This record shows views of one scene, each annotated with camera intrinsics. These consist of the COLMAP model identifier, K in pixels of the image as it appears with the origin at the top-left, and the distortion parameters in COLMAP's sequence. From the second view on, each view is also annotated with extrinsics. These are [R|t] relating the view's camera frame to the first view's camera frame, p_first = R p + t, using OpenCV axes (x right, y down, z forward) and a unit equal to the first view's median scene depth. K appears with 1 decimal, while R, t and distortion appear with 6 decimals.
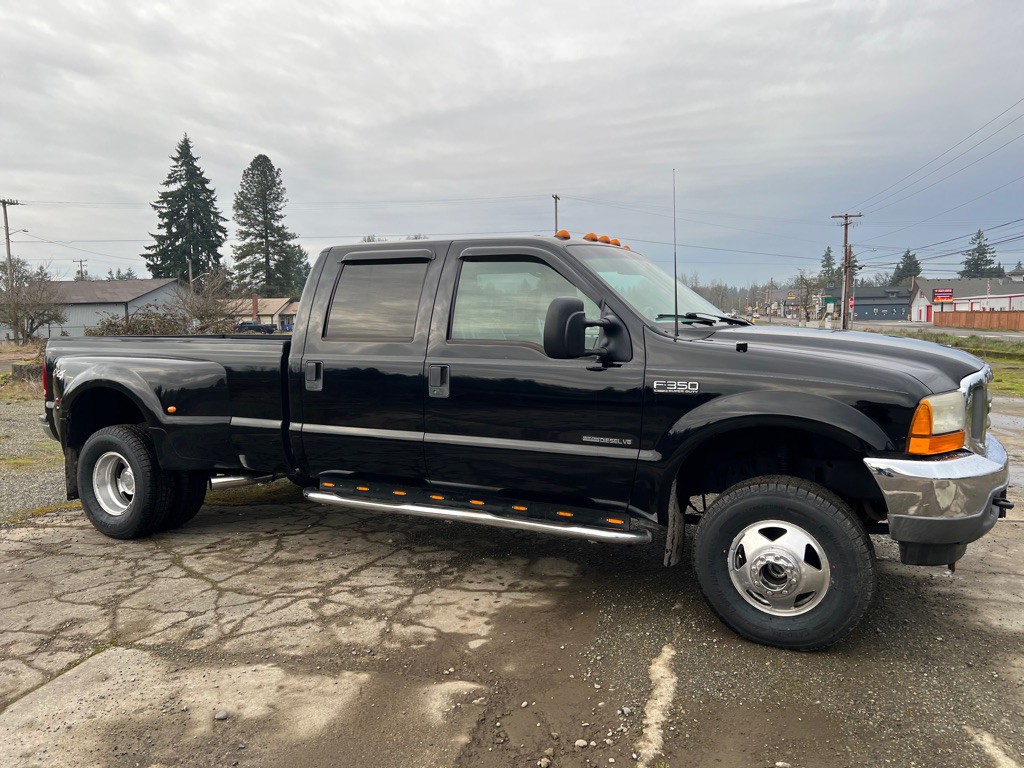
lens RADIAL K [[772.3, 0, 508.7], [0, 772.3, 378.3], [0, 0, 1]] dist [0.041424, -0.044679]
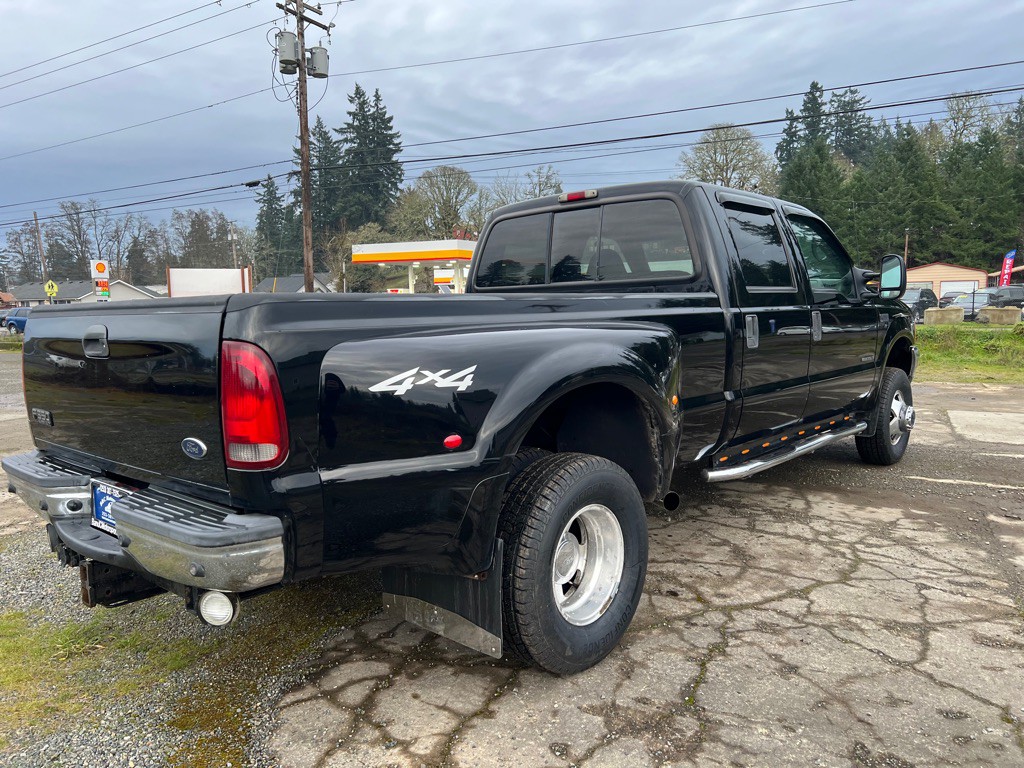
lens RADIAL K [[770.6, 0, 515.3], [0, 770.6, 385.3], [0, 0, 1]] dist [0.043753, -0.047197]
pose [[0.241439, -0.100833, 0.965163, -1.254398], [0.091353, 0.992532, 0.080841, -0.041141], [-0.966107, 0.068652, 0.248847, 1.123655]]
